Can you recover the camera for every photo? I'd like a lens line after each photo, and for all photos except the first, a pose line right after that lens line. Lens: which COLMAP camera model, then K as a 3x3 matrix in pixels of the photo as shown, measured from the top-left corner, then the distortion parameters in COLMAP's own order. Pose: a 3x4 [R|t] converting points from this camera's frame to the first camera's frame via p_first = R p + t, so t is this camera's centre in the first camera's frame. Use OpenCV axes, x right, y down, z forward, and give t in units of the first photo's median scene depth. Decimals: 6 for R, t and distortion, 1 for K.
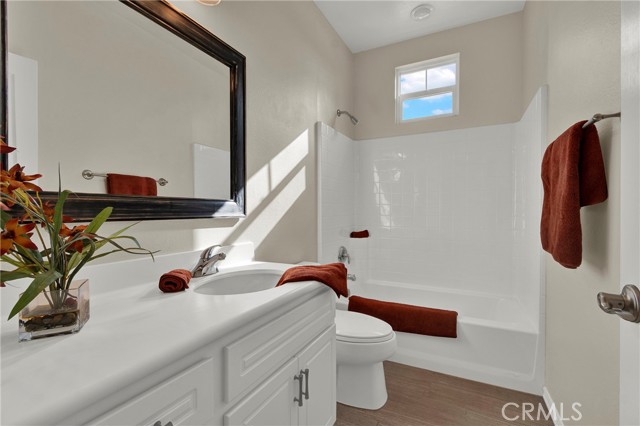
lens RADIAL K [[286.0, 0, 322.7], [0, 286.0, 213.4], [0, 0, 1]] dist [0.003973, 0.000036]
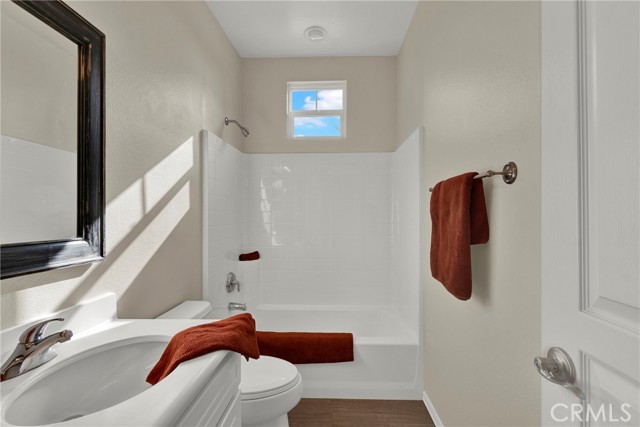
lens RADIAL K [[286.0, 0, 319.9], [0, 286.0, 212.7], [0, 0, 1]] dist [0.003973, 0.000036]
pose [[0.910353, 0.003346, 0.413818, -0.069699], [0.002667, 0.999899, -0.013952, -0.083894], [-0.413823, 0.013805, 0.910253, 0.122670]]
